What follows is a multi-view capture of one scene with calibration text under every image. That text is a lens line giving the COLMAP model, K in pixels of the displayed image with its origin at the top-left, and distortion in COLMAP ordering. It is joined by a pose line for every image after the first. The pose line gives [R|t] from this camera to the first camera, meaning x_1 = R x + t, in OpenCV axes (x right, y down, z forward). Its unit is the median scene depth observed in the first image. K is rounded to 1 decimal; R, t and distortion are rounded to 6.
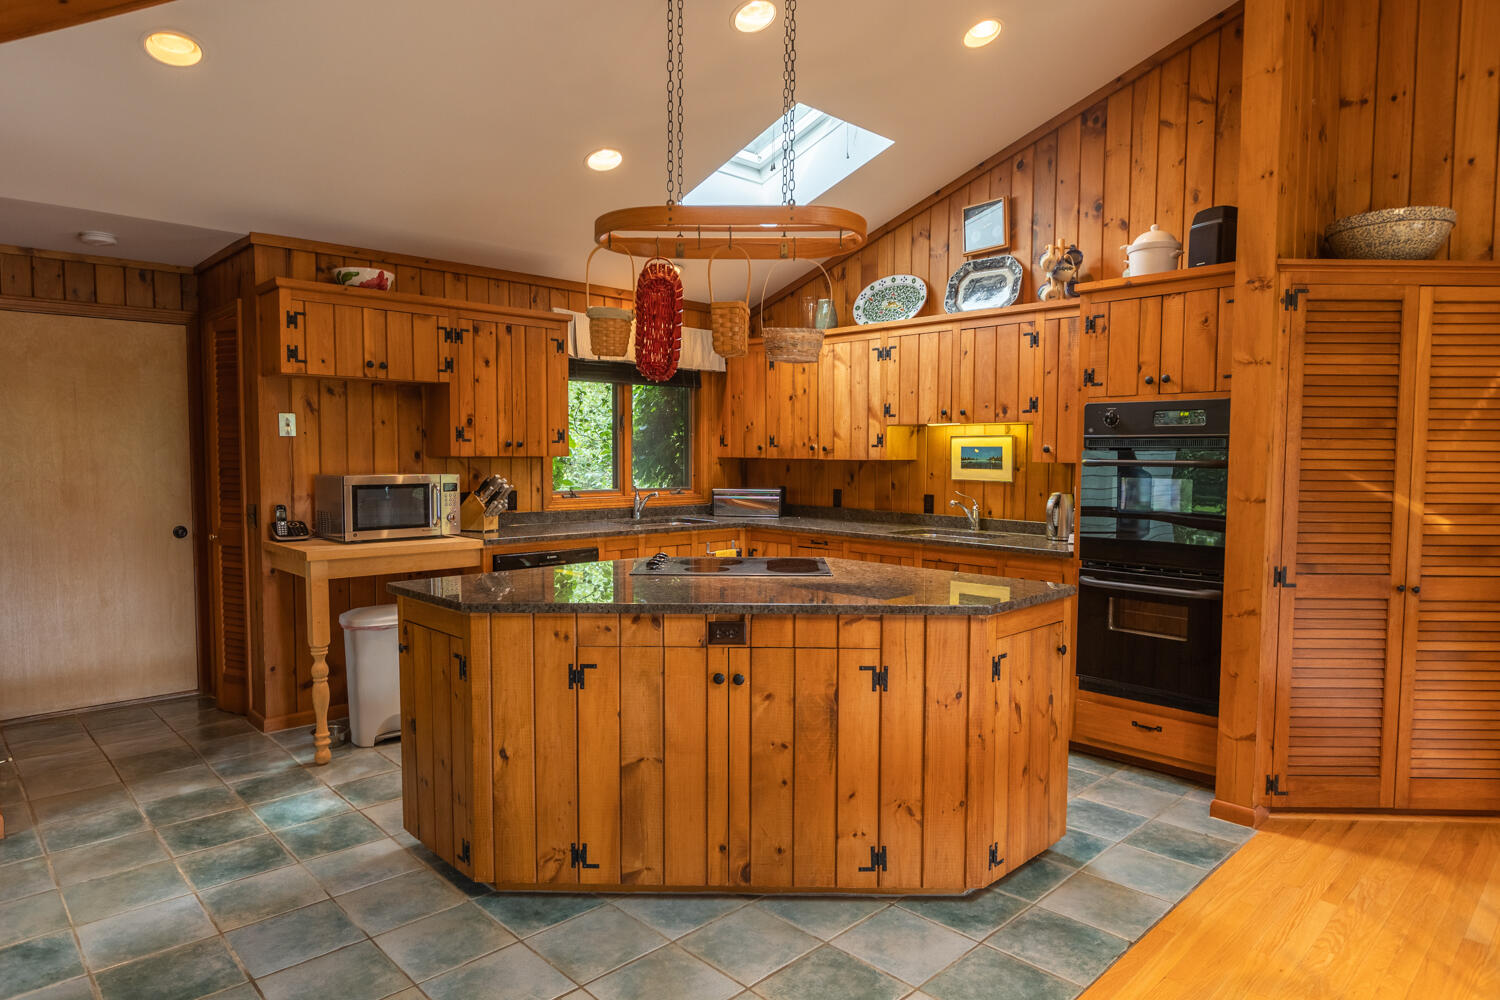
lens RADIAL K [[879.6, 0, 733.4], [0, 879.6, 502.9], [0, 0, 1]] dist [-0.003494, 0.002587]
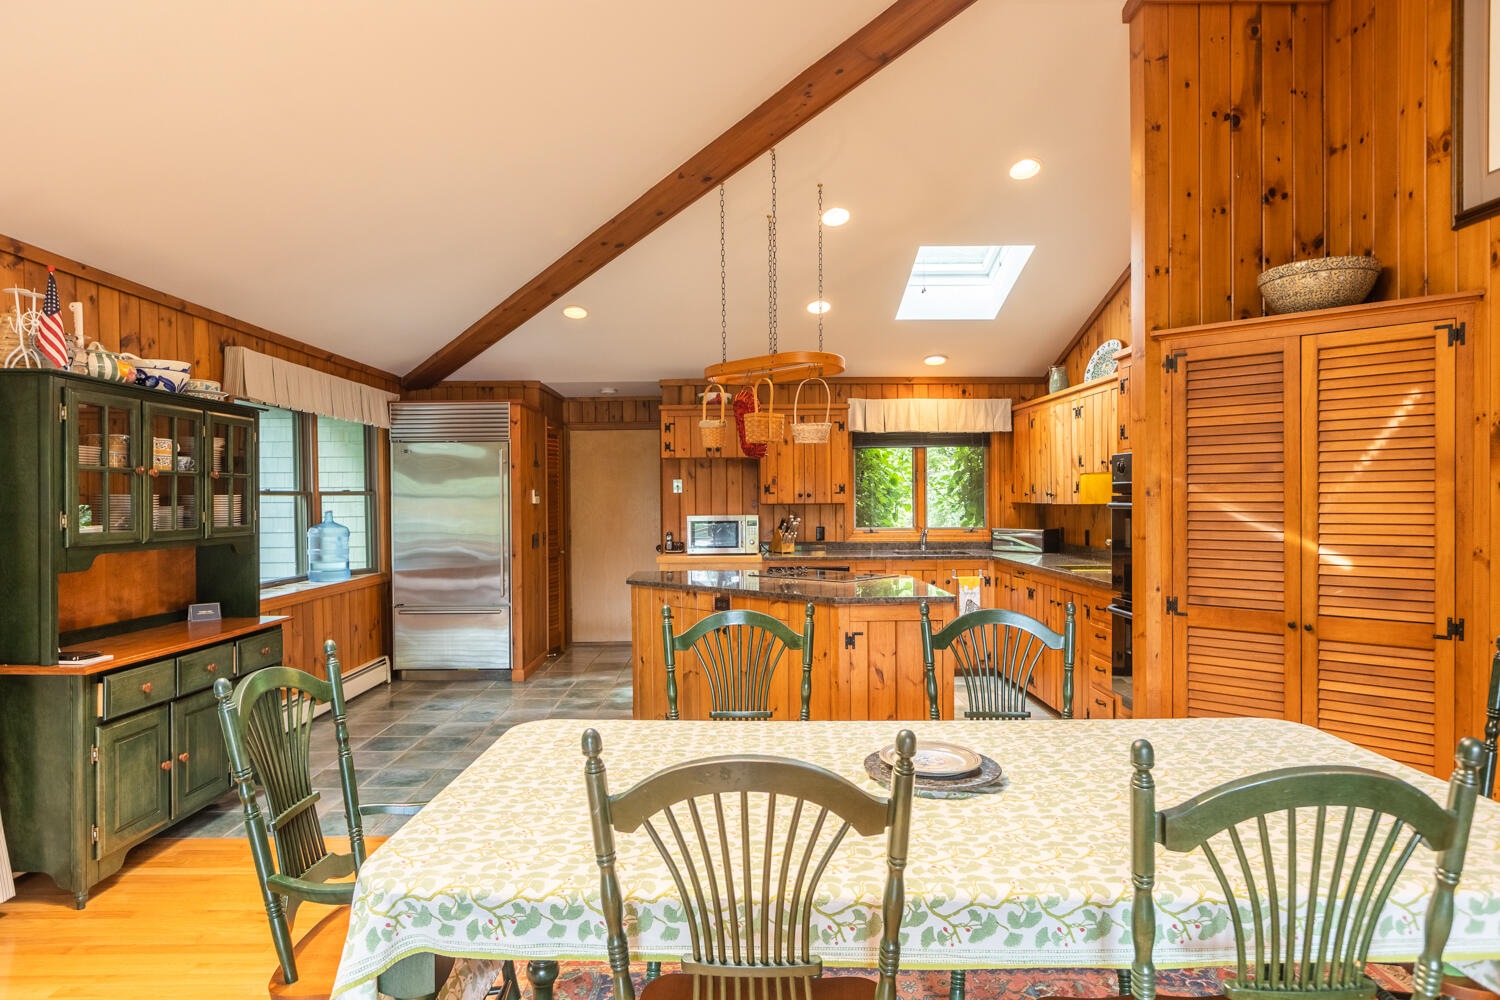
lens RADIAL K [[879.6, 0, 740.8], [0, 879.6, 504.5], [0, 0, 1]] dist [-0.003494, 0.002587]
pose [[0.719419, -0.006378, -0.694547, 0.780735], [-0.028382, 0.998853, -0.038571, 0.010345], [0.693997, 0.047461, 0.718412, -0.159153]]
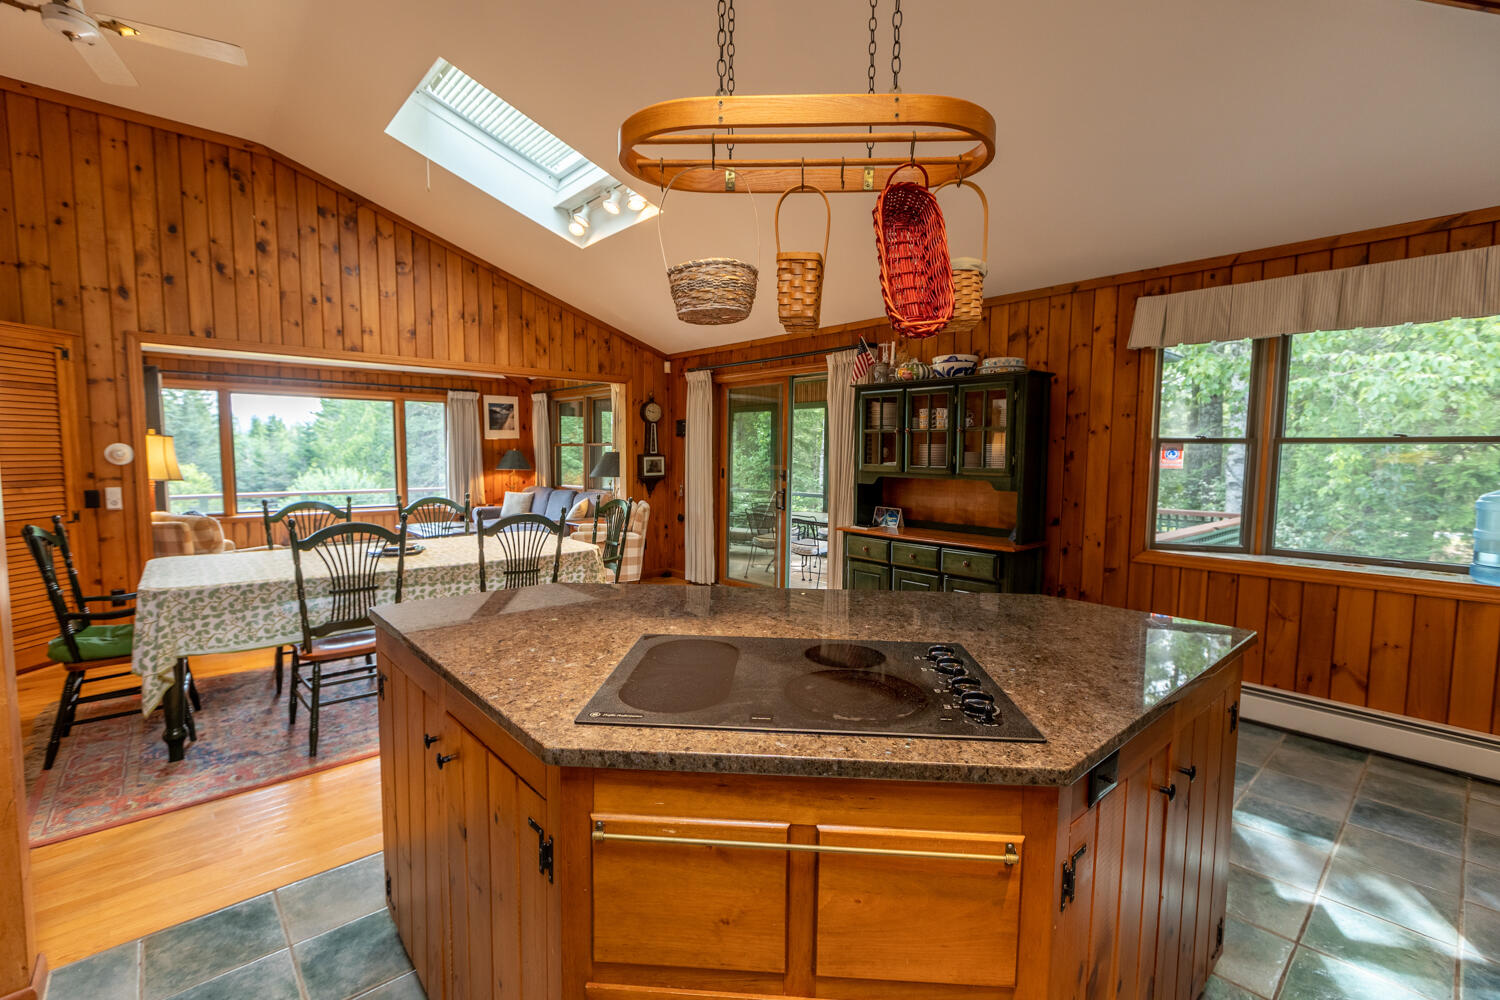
lens RADIAL K [[672.2, 0, 761.2], [0, 672.2, 502.5], [0, 0, 1]] dist [0.000951, 0.000480]
pose [[-0.999776, -0.014146, 0.015731, 0.016624], [-0.011920, 0.990967, 0.133571, -0.064005], [-0.017478, 0.133354, -0.990914, 1.123231]]
